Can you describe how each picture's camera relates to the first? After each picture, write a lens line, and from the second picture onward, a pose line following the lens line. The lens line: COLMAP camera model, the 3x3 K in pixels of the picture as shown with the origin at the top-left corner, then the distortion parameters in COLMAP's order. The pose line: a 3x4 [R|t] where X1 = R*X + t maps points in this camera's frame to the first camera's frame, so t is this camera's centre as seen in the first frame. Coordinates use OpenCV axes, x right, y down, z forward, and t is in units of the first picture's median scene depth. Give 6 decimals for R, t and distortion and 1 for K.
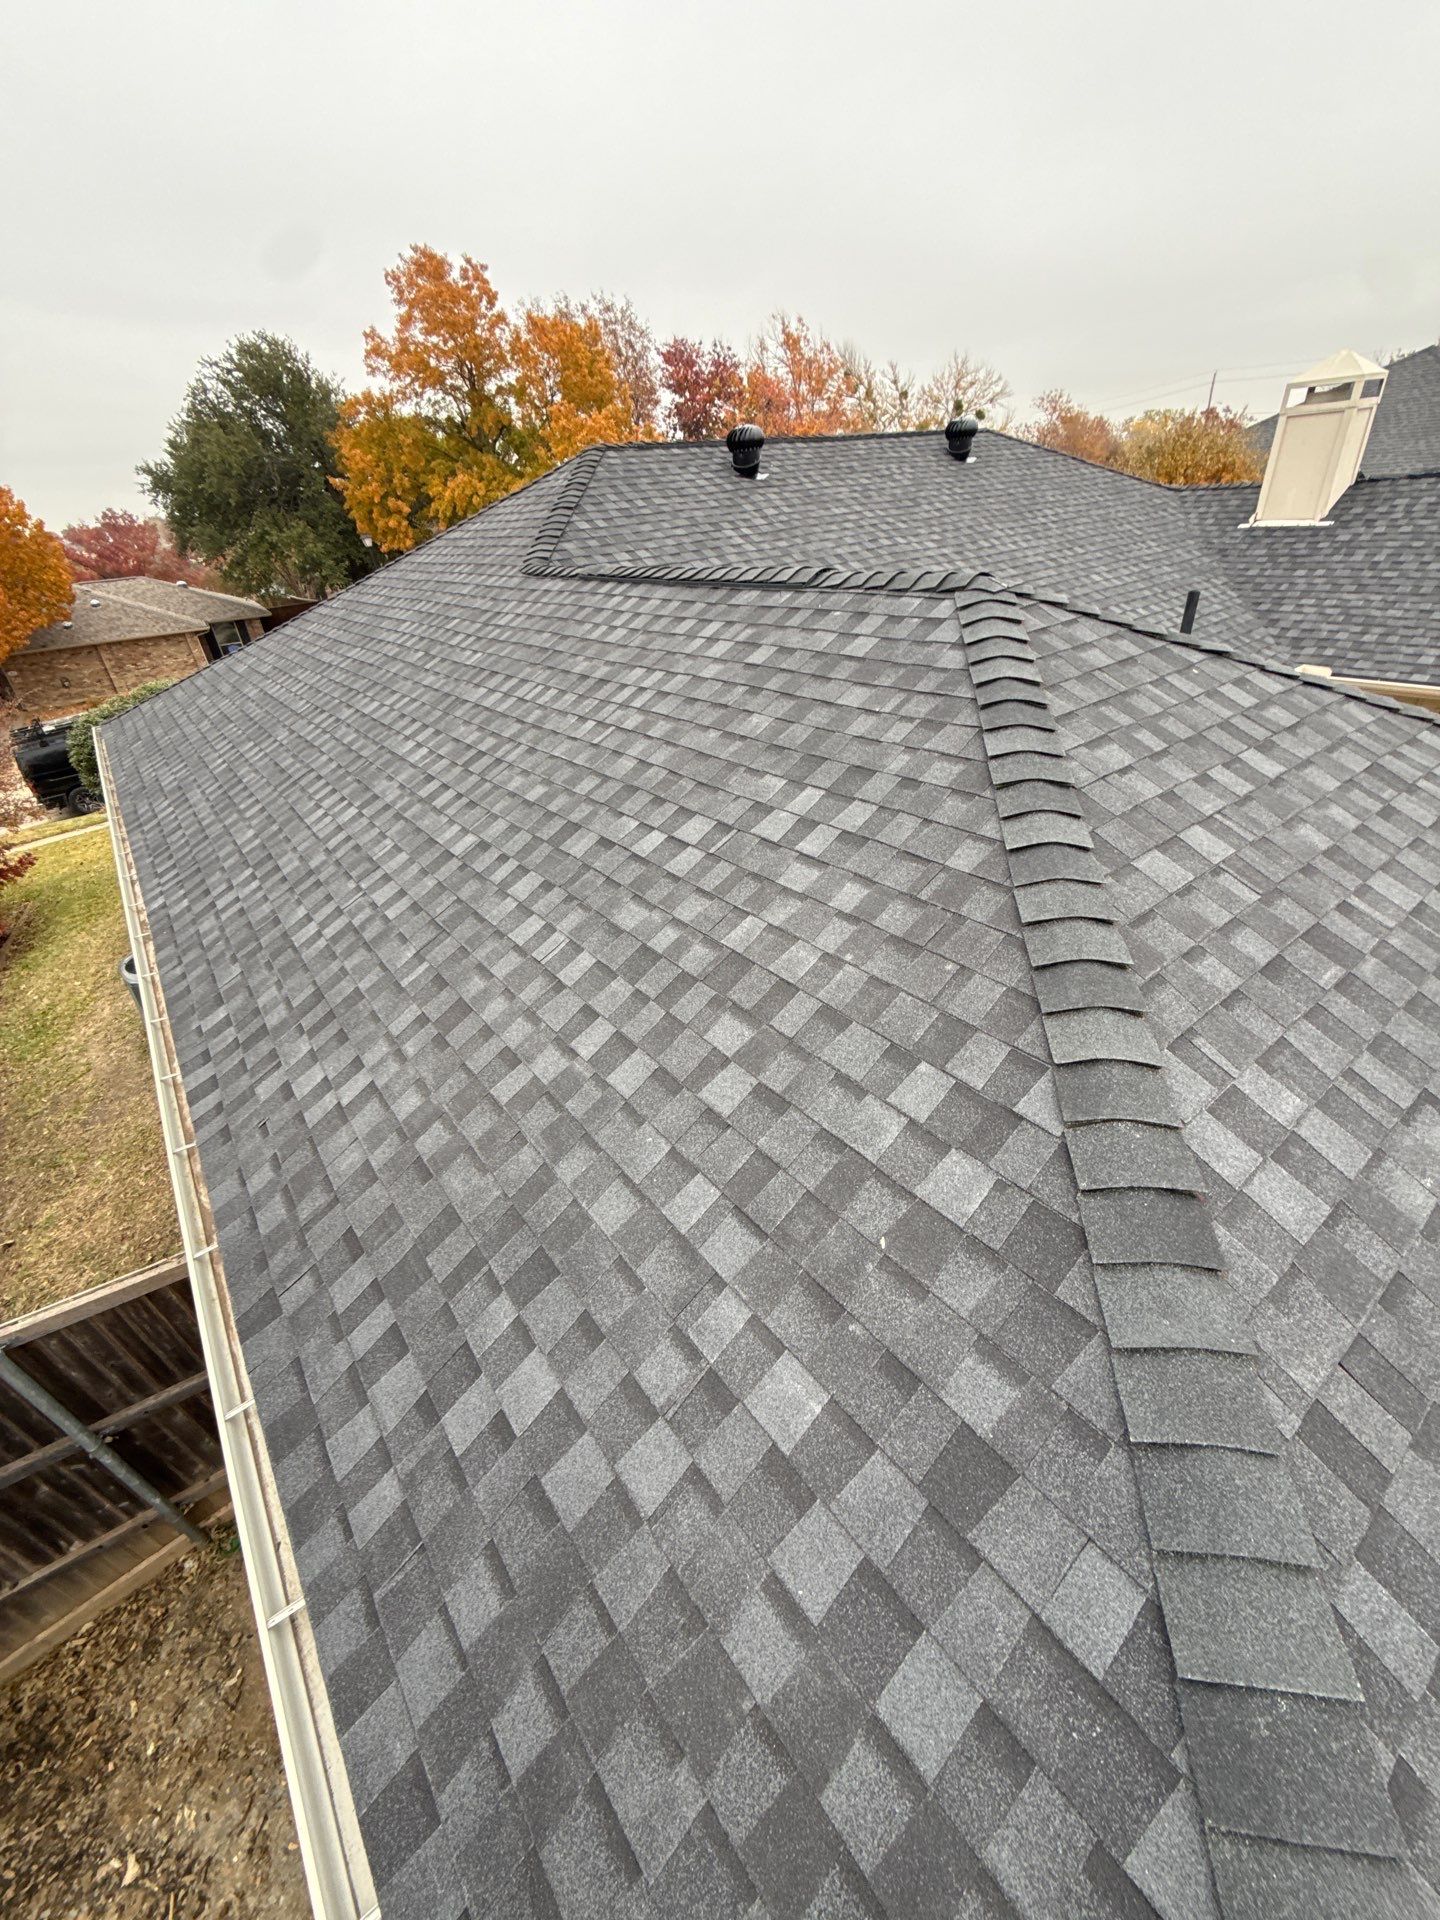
lens RADIAL K [[762.2, 0, 720.2], [0, 762.2, 959.8], [0, 0, 1]] dist [0.000609, -0.000349]
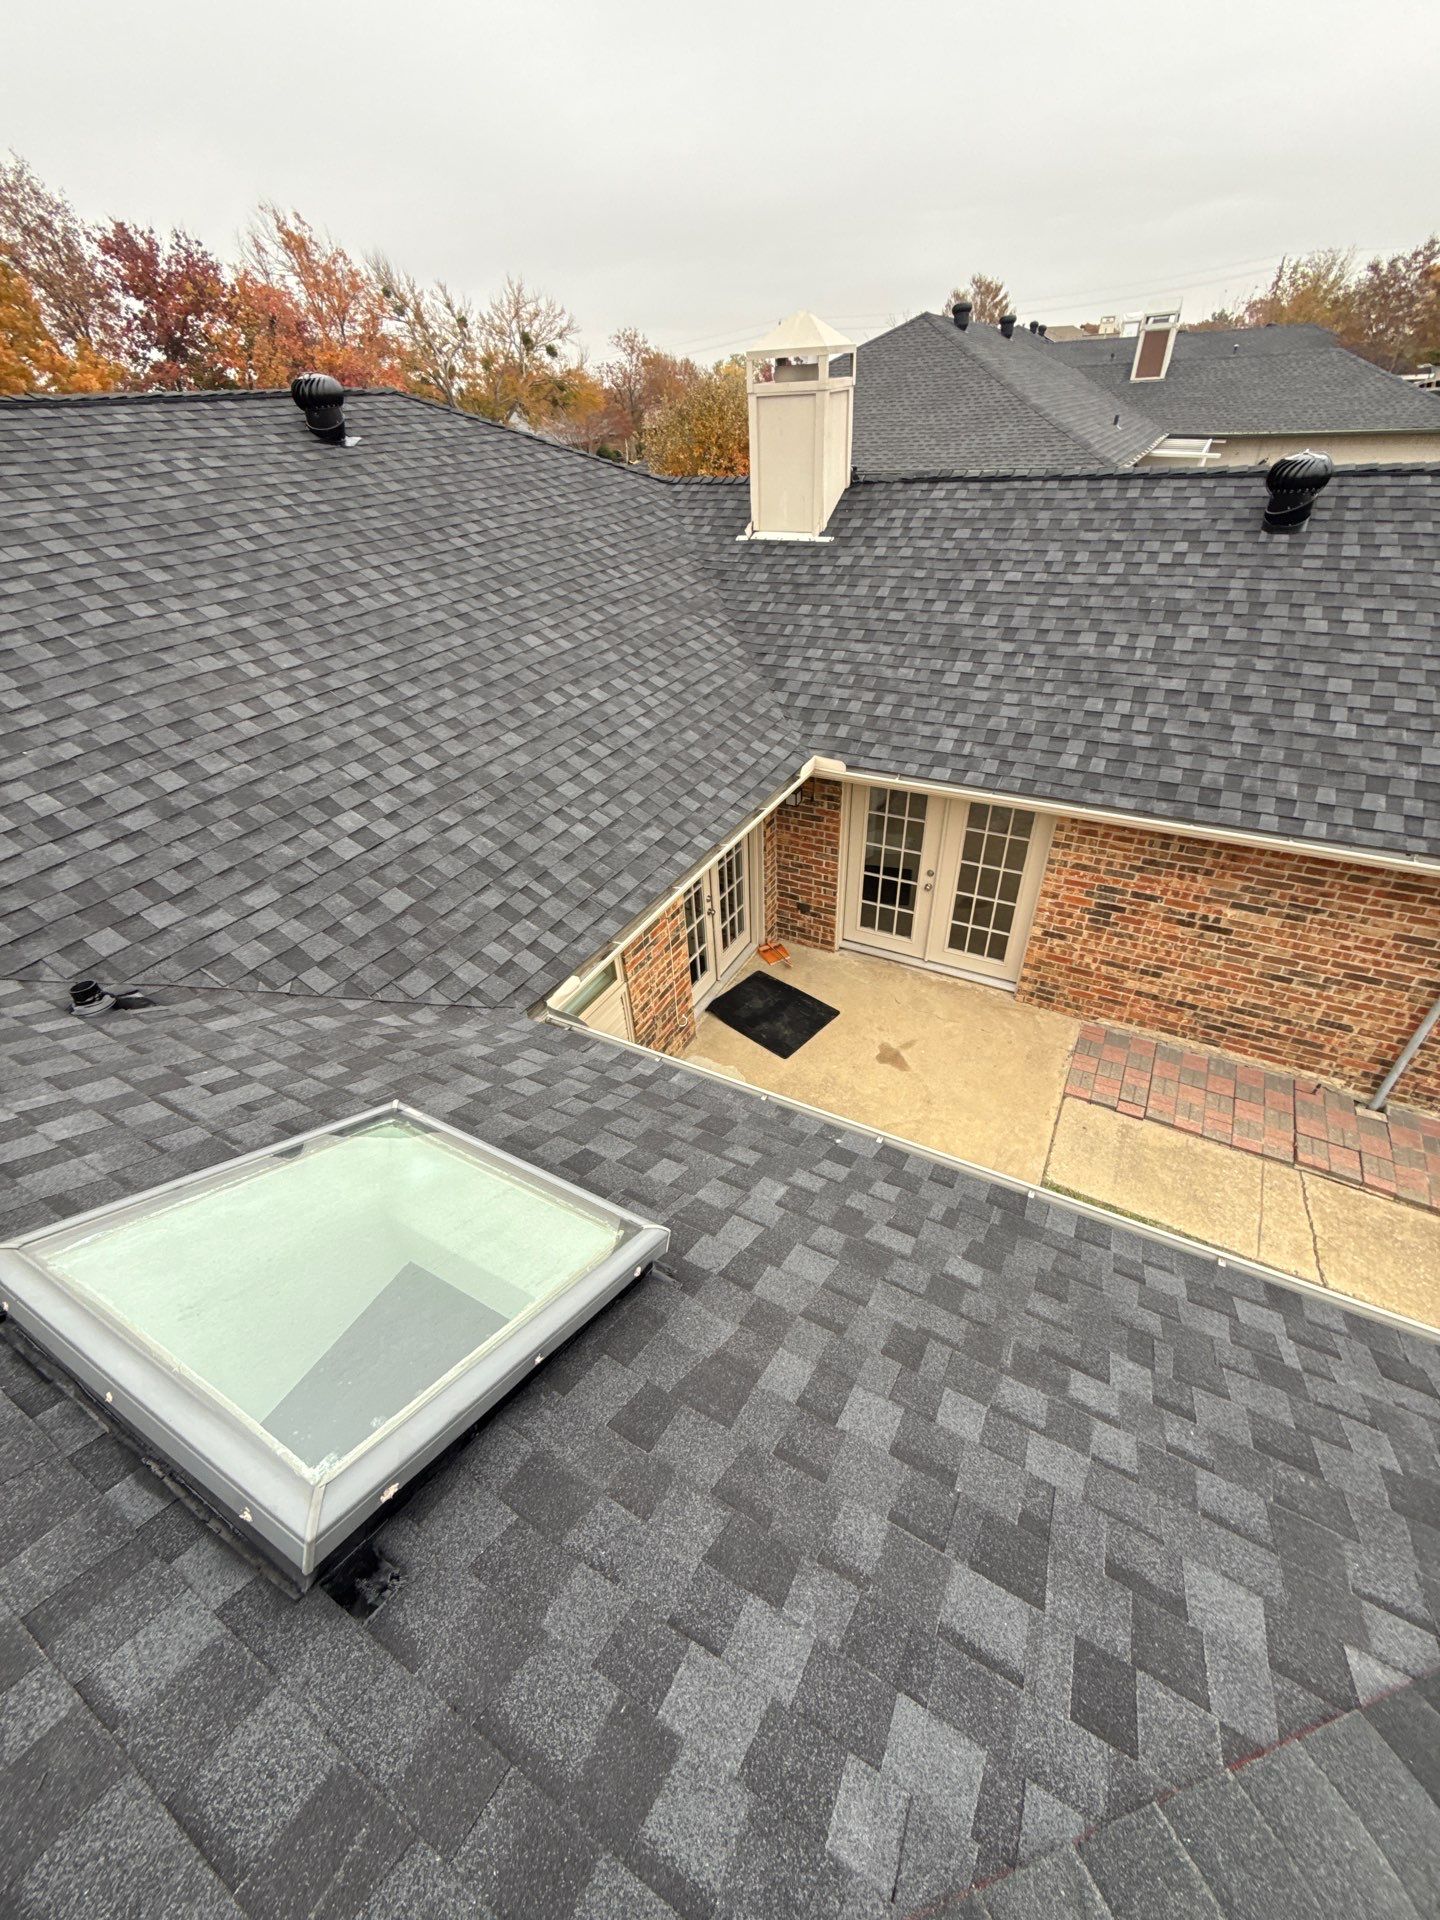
lens RADIAL K [[762.2, 0, 720.3], [0, 762.2, 961.4], [0, 0, 1]] dist [0.000609, -0.000349]
pose [[0.916257, -0.210755, 0.340669, 0.105089], [0.189939, 0.977309, 0.093757, -0.075669], [-0.352699, -0.021199, 0.935497, 0.090970]]
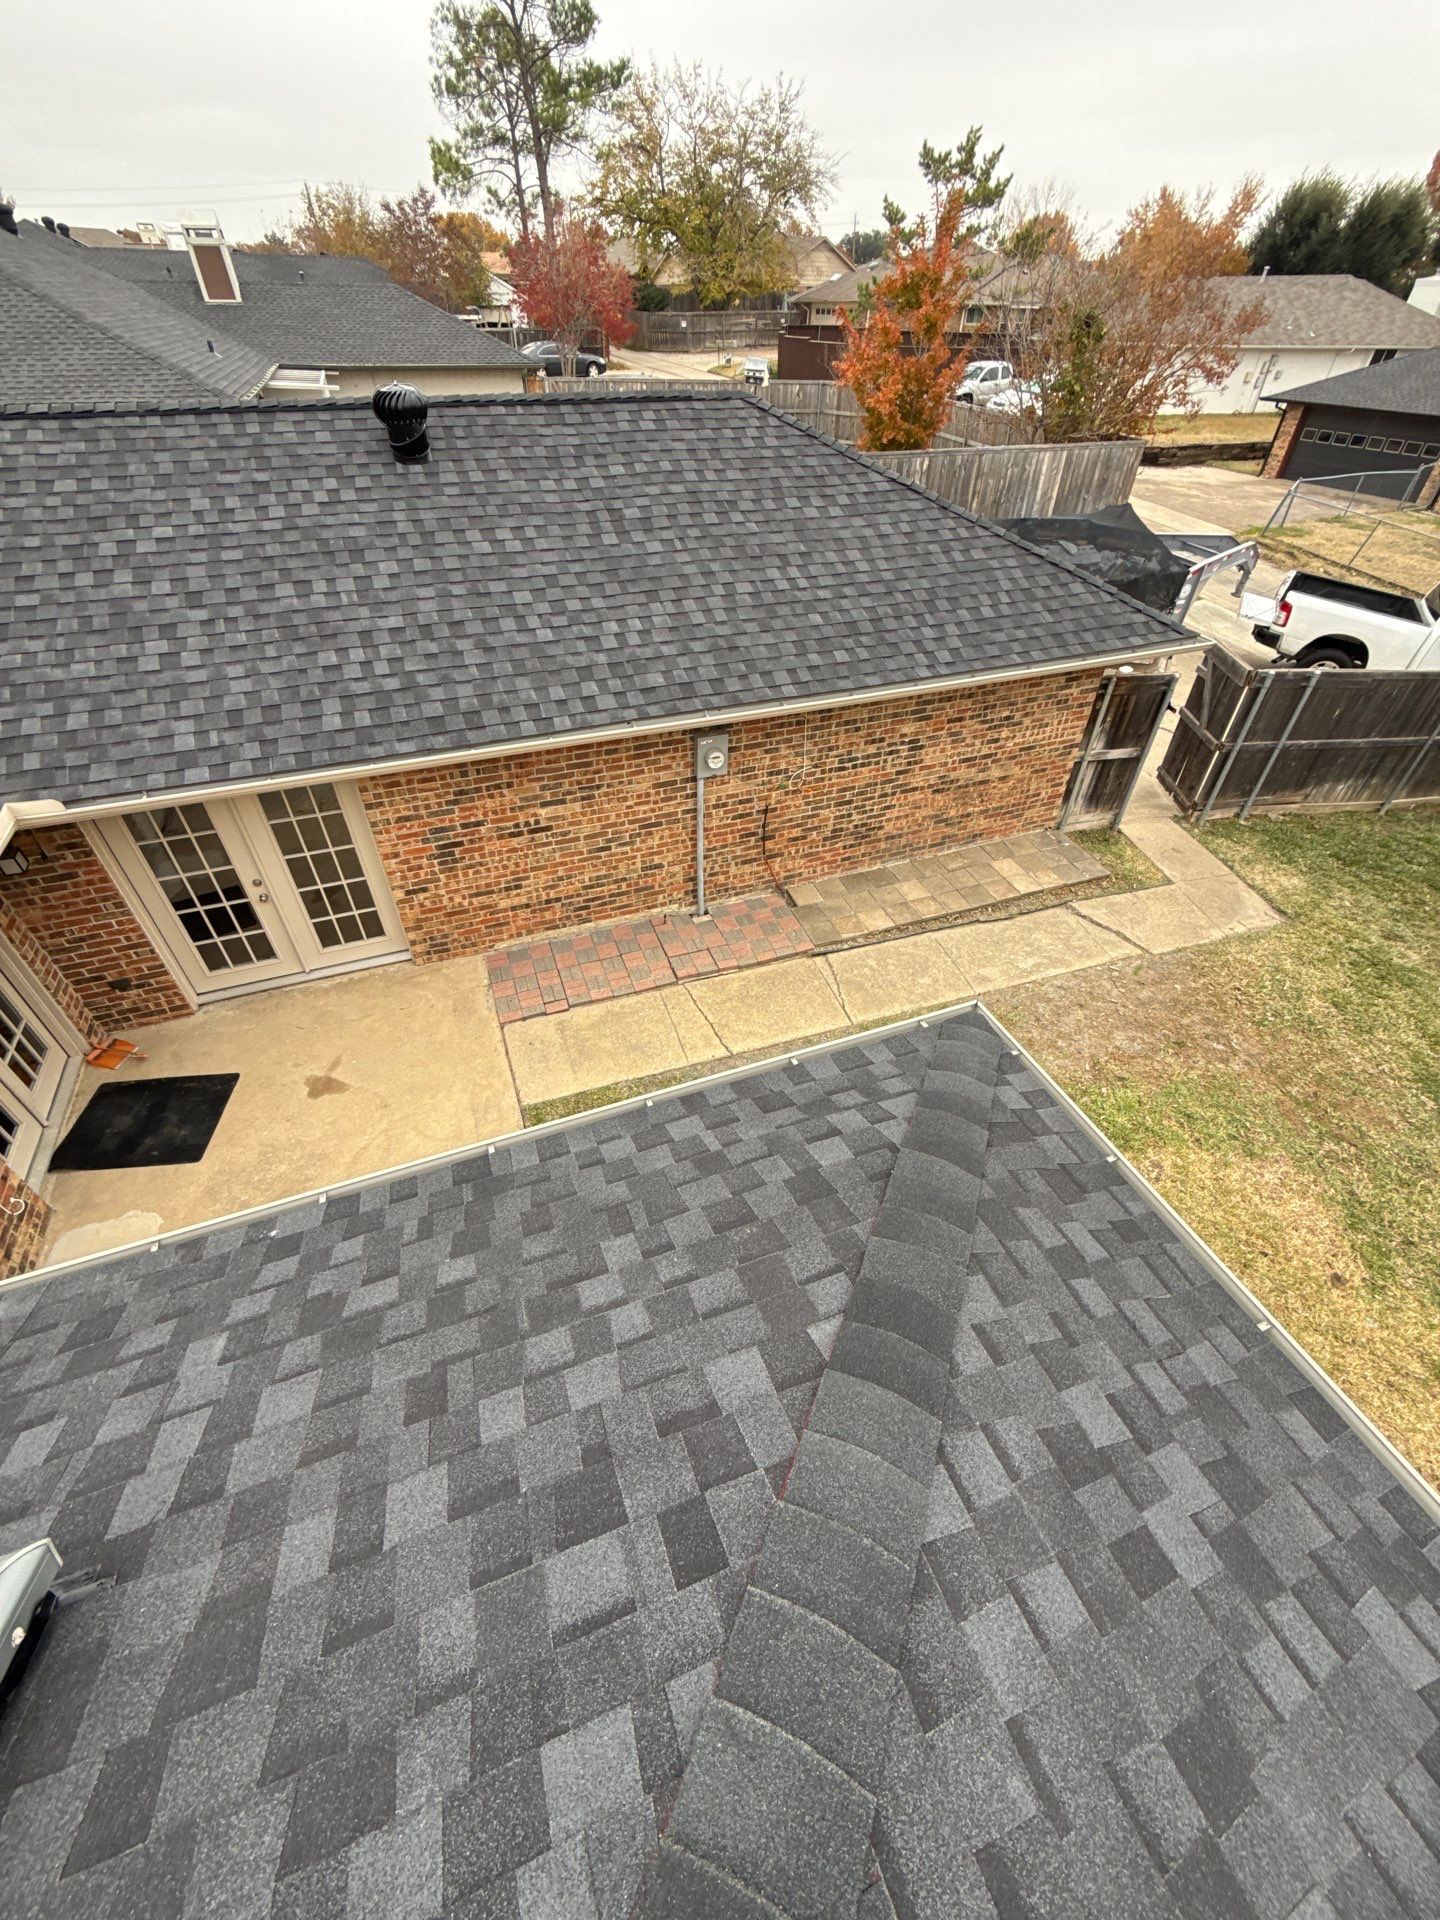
lens RADIAL K [[762.2, 0, 720.7], [0, 762.2, 962.5], [0, 0, 1]] dist [0.000609, -0.000349]
pose [[0.283489, -0.564180, 0.775458, 0.113953], [0.471599, 0.786113, 0.399526, -0.074145], [-0.835002, 0.252443, 0.488921, 0.088682]]
